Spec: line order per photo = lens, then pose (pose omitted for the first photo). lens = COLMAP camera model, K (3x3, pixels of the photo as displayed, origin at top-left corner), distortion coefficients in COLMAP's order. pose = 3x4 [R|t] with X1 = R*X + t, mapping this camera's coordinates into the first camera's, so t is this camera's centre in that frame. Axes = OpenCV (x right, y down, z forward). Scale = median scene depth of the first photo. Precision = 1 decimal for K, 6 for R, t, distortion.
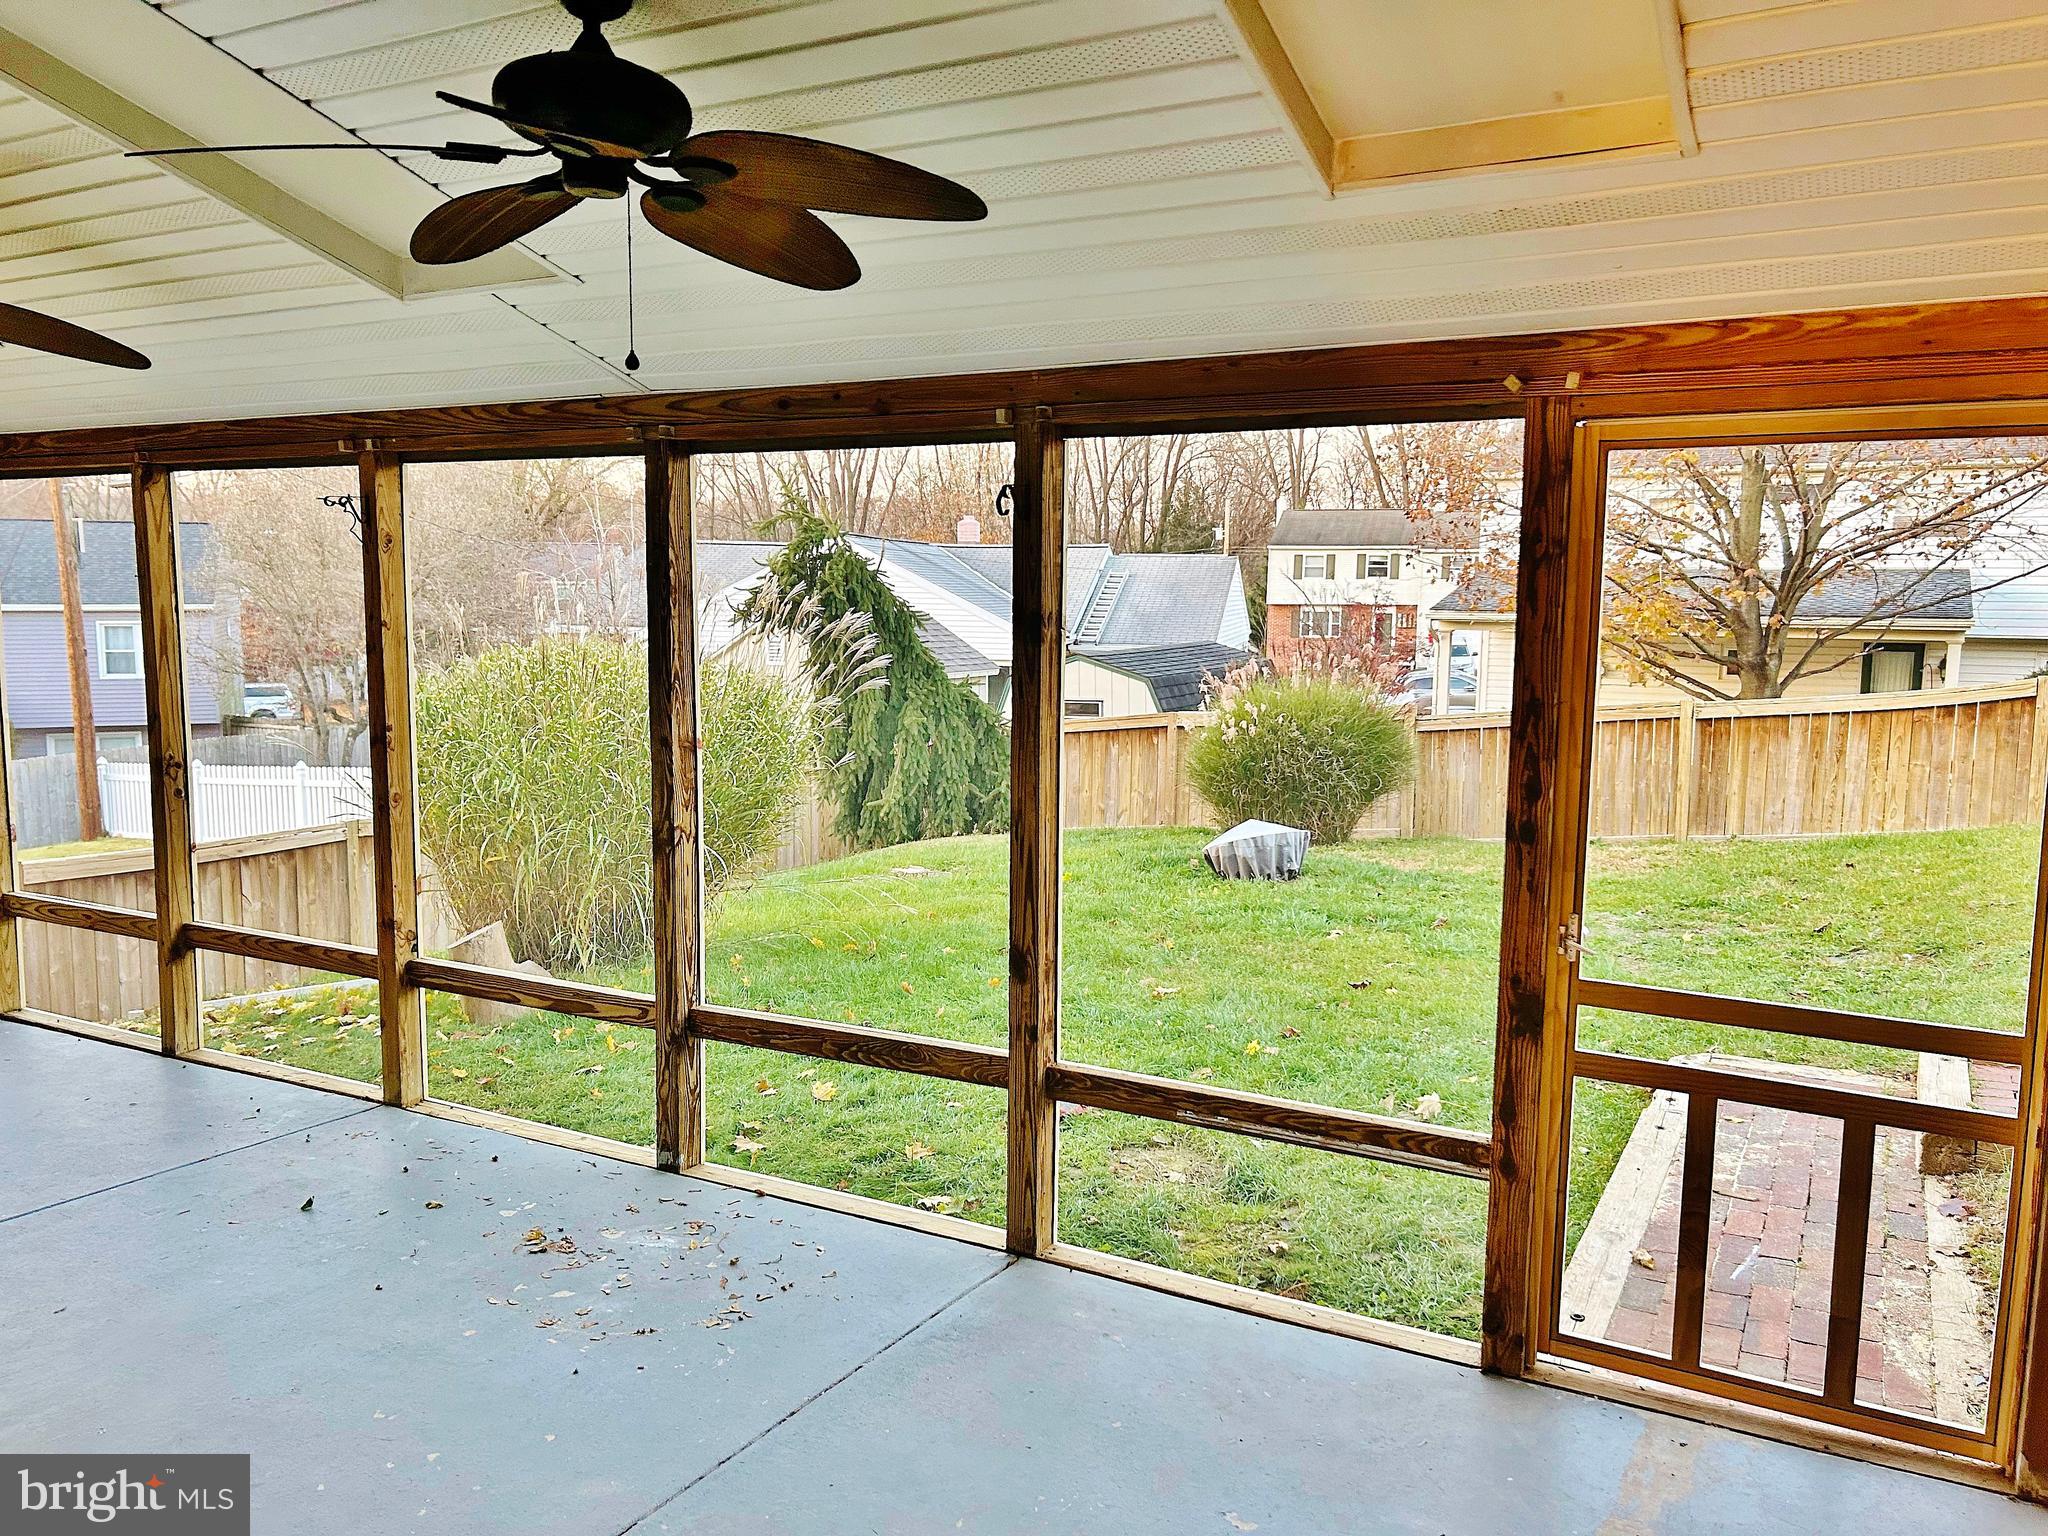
lens RADIAL K [[1538.6, 0, 1028.7], [0, 1538.6, 777.4], [0, 0, 1]] dist [0.062608, -0.073849]
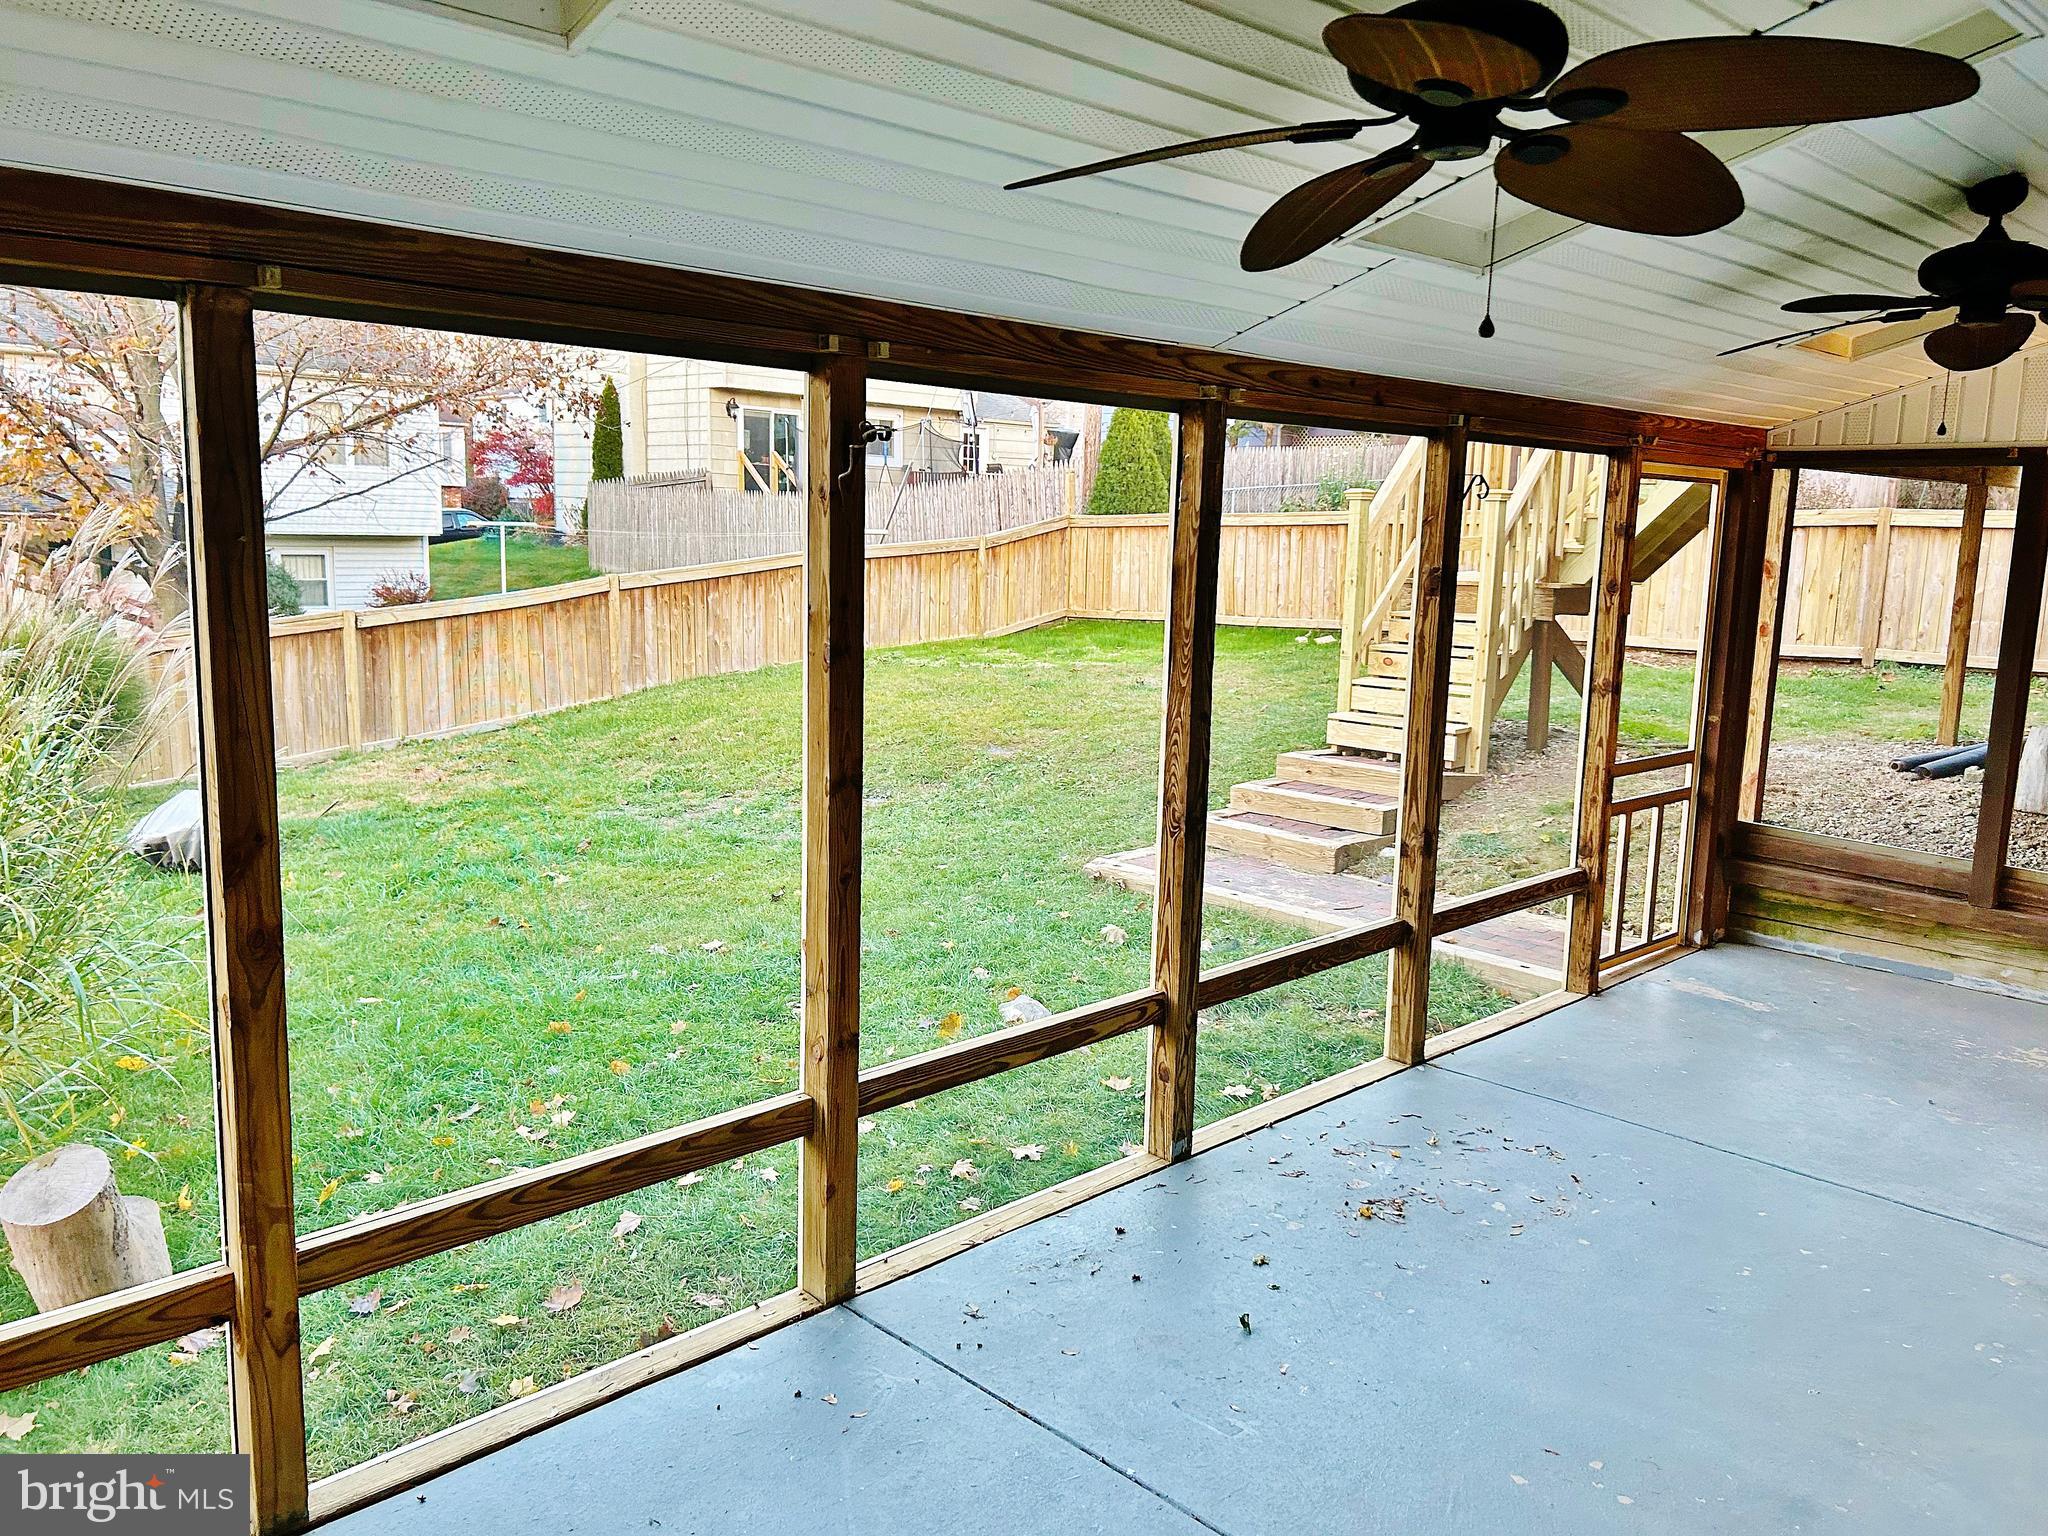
lens RADIAL K [[1538.6, 0, 1029.1], [0, 1538.6, 766.3], [0, 0, 1]] dist [0.062608, -0.073849]
pose [[0.296271, -0.154667, 0.942498, -0.436015], [0.088654, 0.986994, 0.134101, -0.048724], [-0.950981, 0.043826, 0.306129, 0.301306]]
